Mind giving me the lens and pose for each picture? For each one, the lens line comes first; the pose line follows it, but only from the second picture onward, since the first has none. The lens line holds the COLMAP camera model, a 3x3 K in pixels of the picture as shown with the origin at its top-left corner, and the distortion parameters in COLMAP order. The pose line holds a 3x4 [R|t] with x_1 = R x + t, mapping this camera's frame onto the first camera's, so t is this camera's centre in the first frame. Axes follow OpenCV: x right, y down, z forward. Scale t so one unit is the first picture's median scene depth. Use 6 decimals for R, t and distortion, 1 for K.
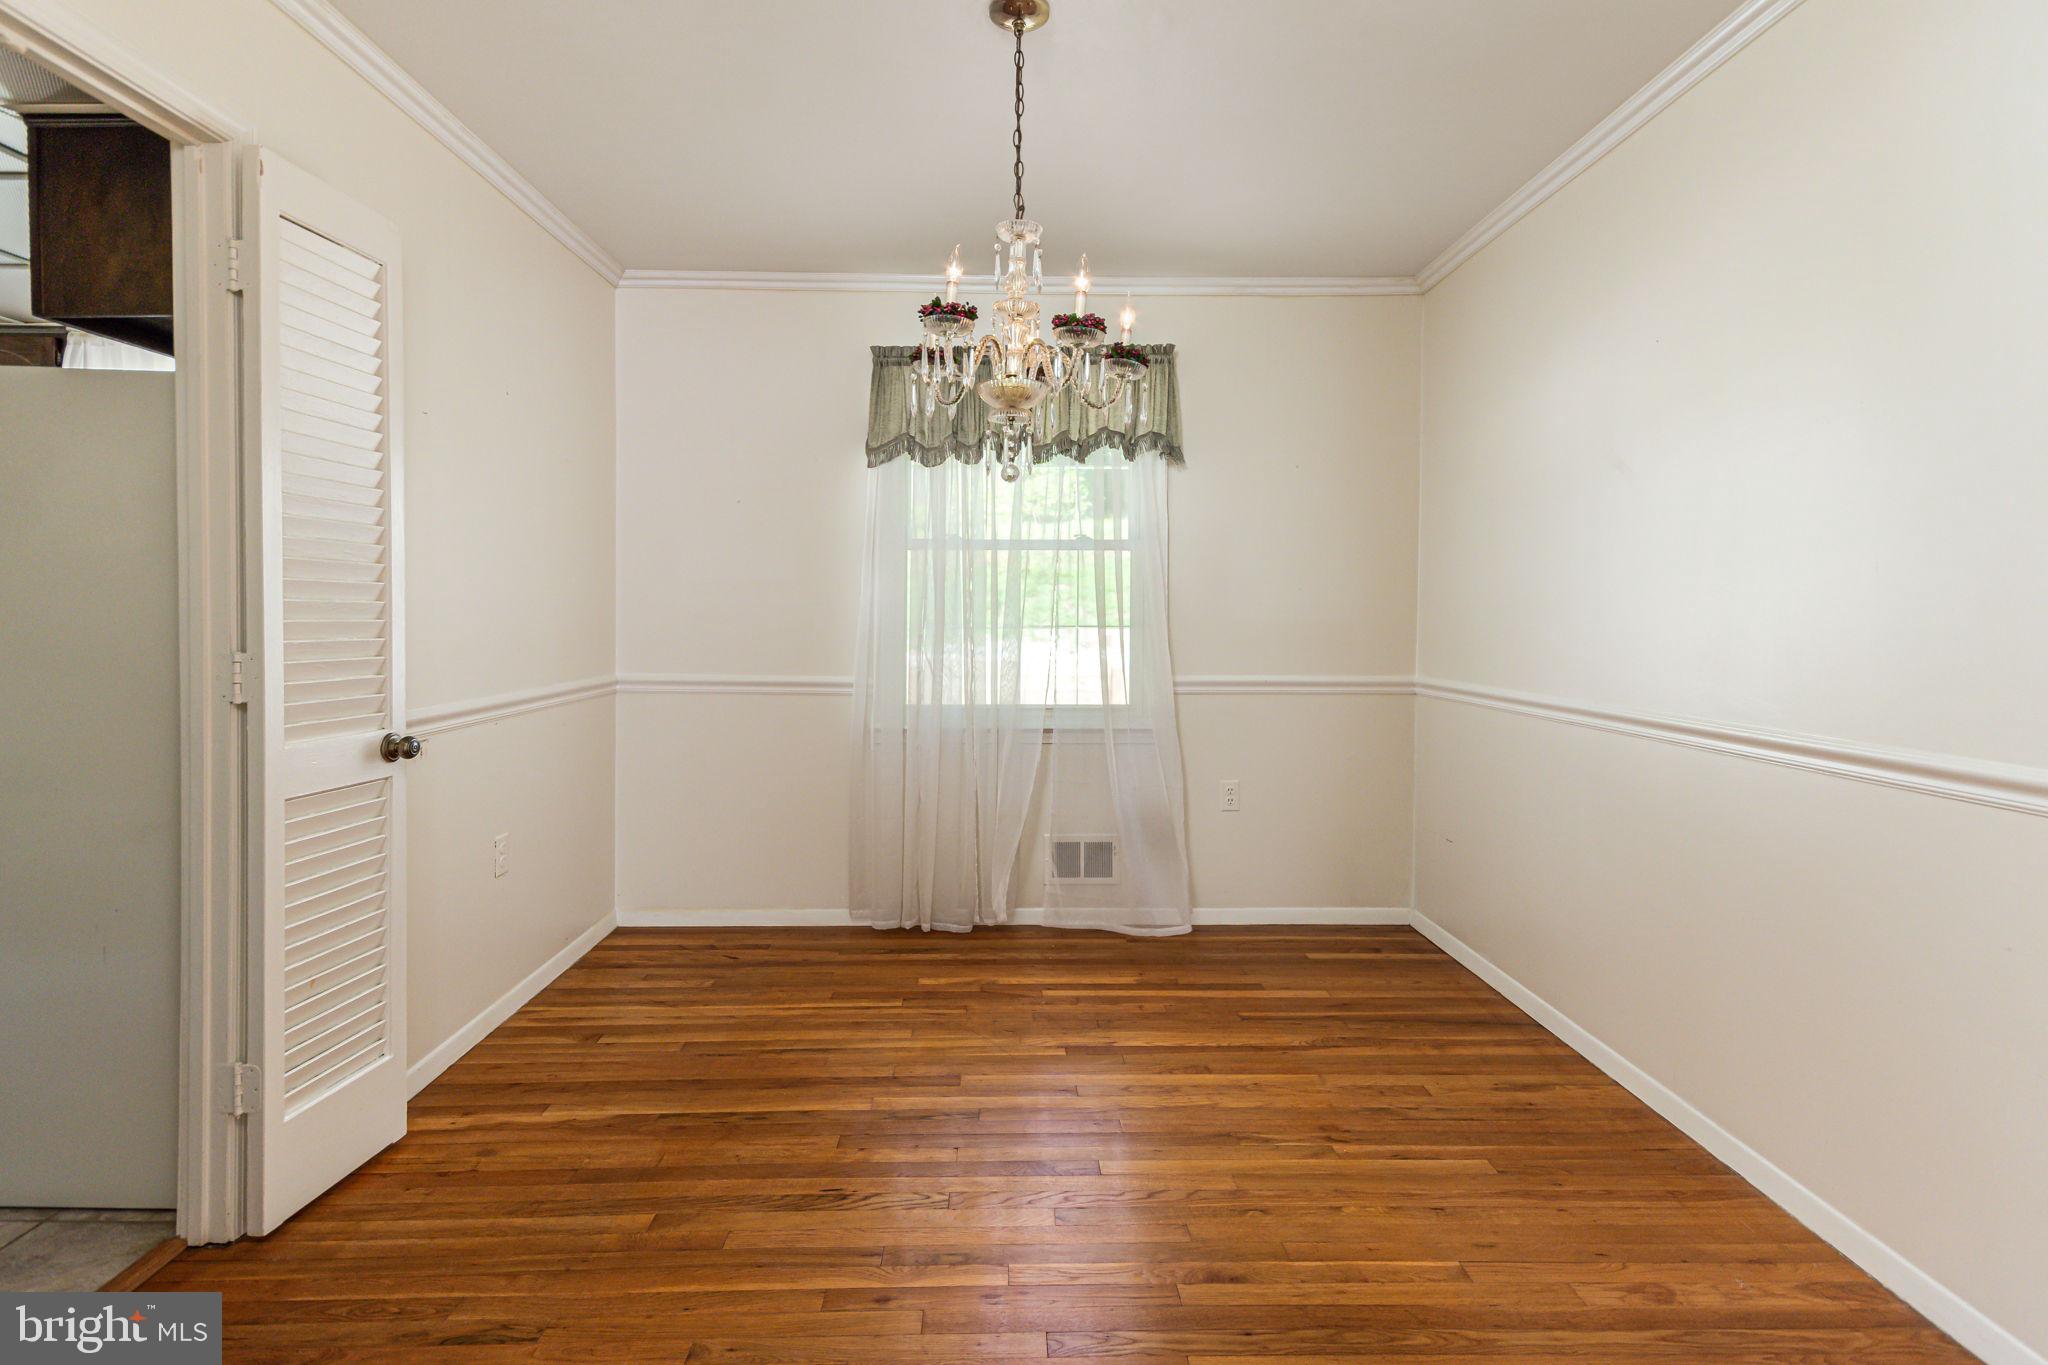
lens RADIAL K [[1012.1, 0, 1011.3], [0, 1012.1, 628.8], [0, 0, 1]] dist [0.007909, 0.000660]
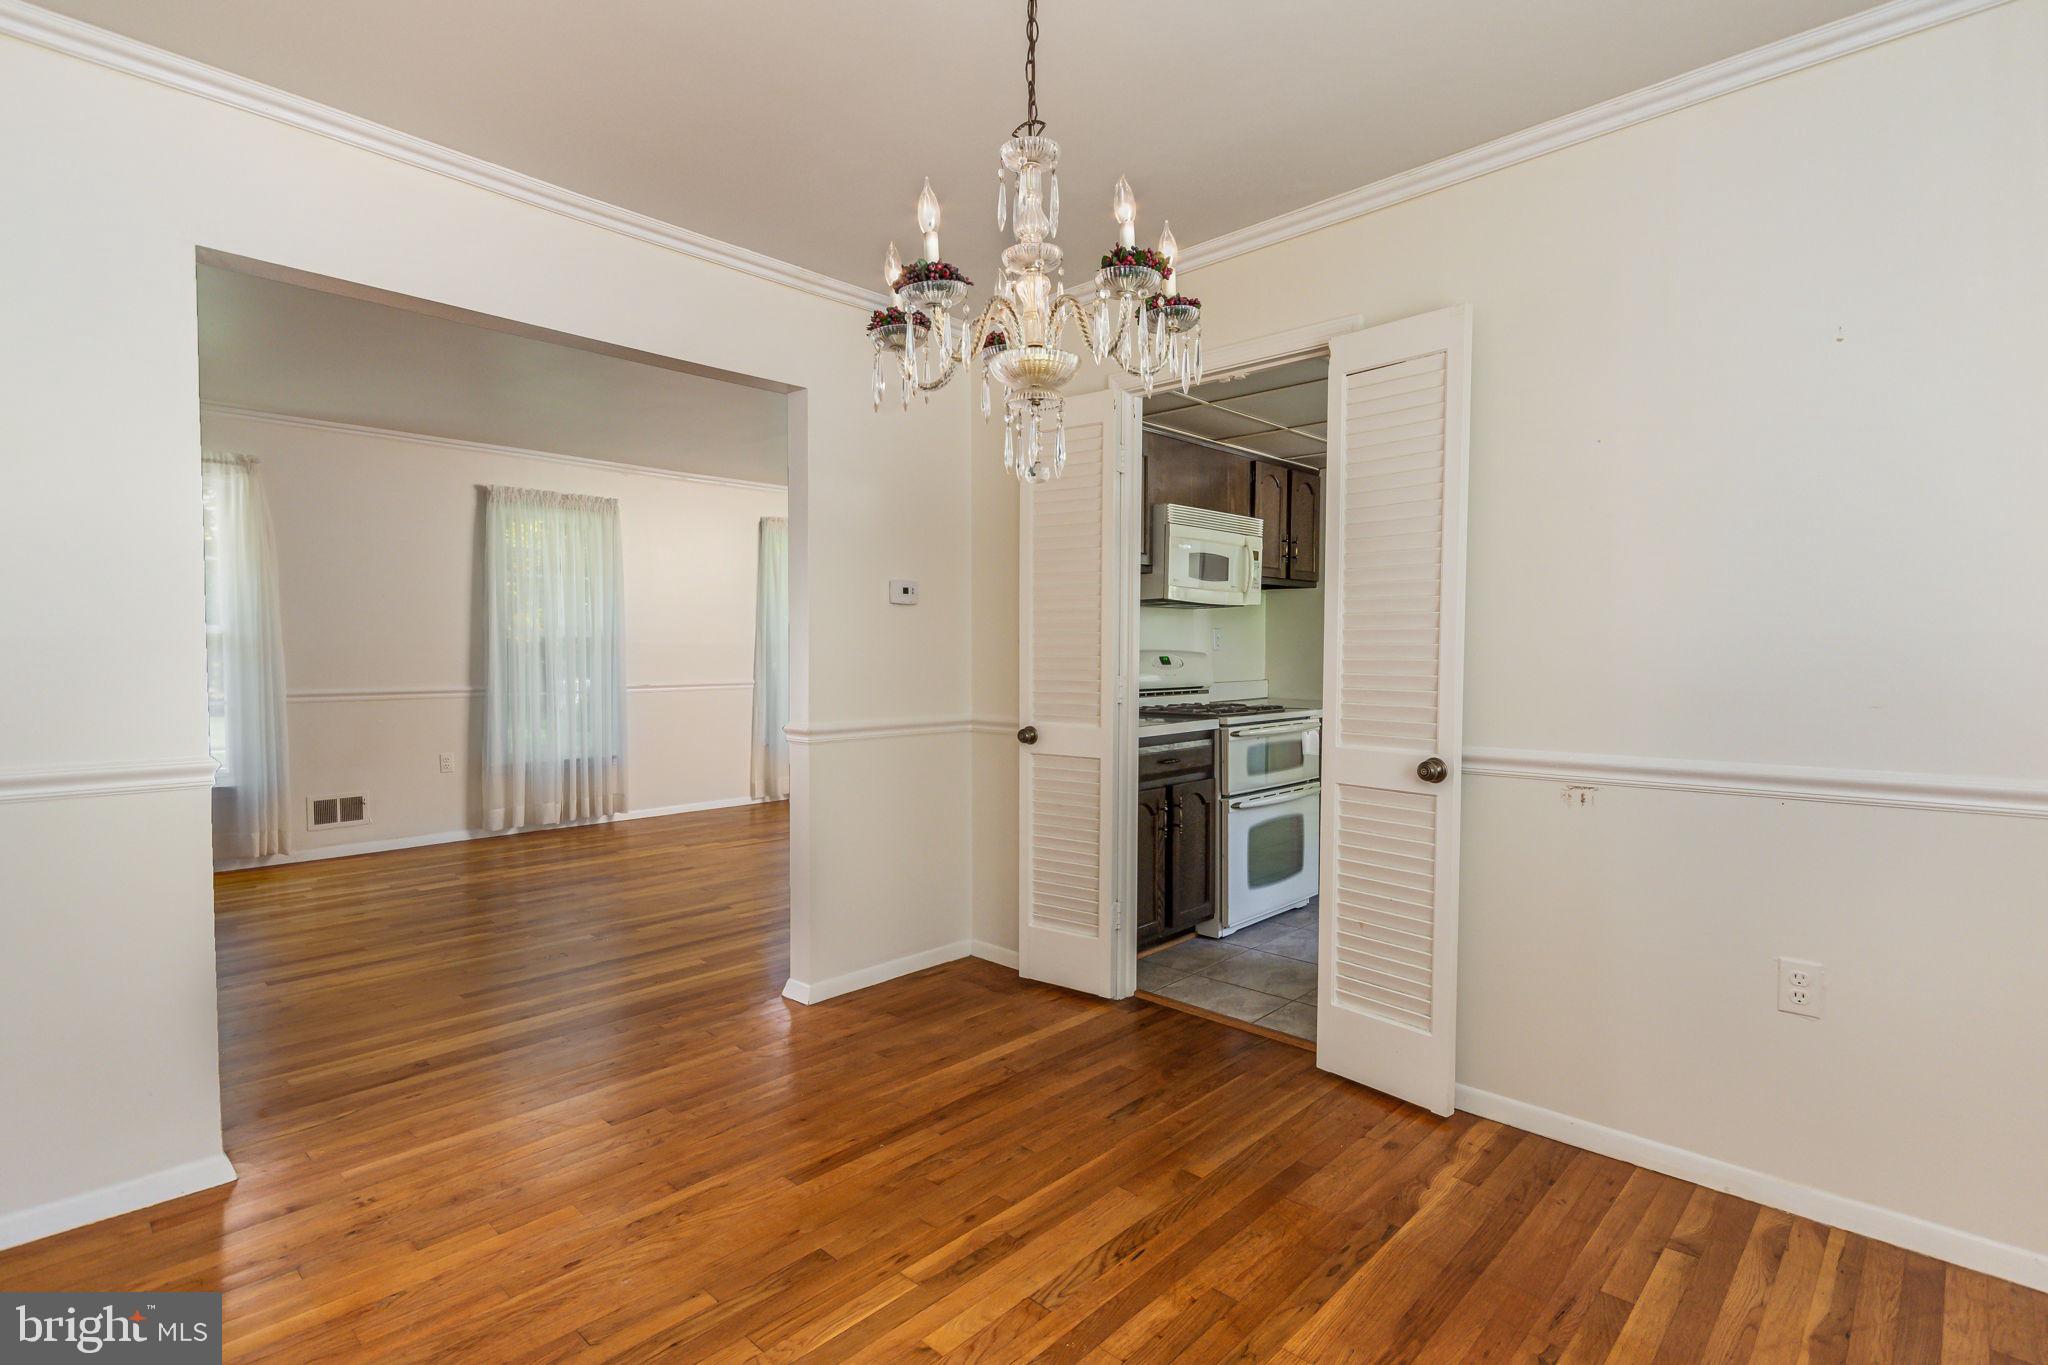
lens RADIAL K [[991.7, 0, 1017.4], [0, 991.7, 672.3], [0, 0, 1]] dist [0.008754, 0.000330]
pose [[-0.699663, 0.013814, -0.714340, 0.520752], [-0.014828, 0.999317, 0.033849, -0.024891], [0.714319, 0.034275, -0.698980, 1.433045]]
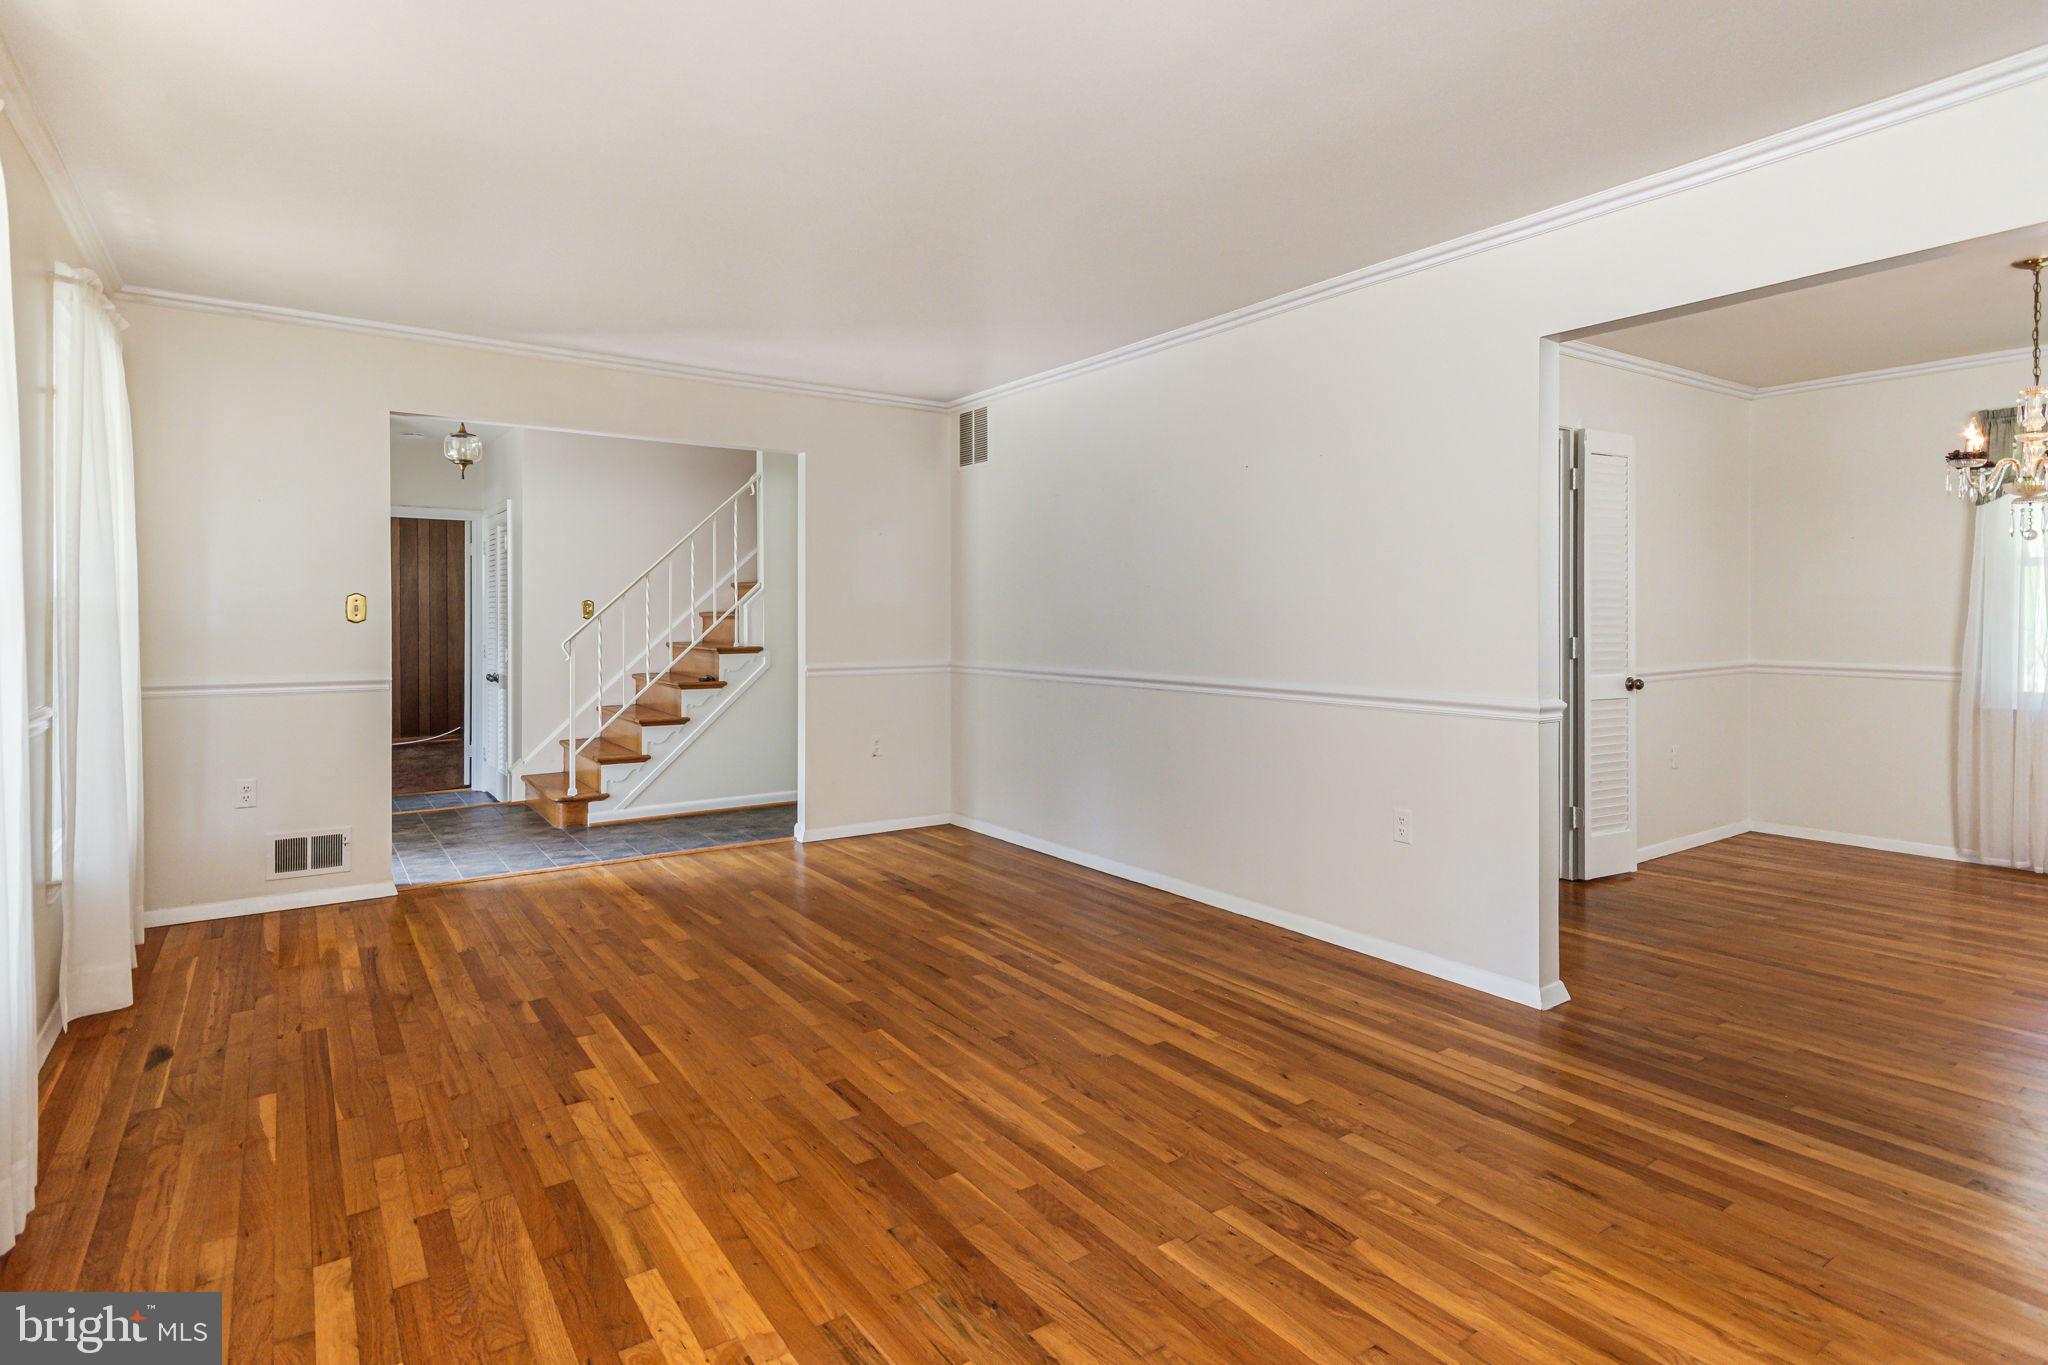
lens RADIAL K [[1046.4, 0, 980.5], [0, 1046.4, 613.1], [0, 0, 1]] dist [0.005156, -0.000091]
pose [[0.550657, -0.010554, -0.834665, 0.461839], [-0.007847, 0.999810, -0.017819, 0.019577], [0.834695, 0.016361, 0.550469, -1.318356]]
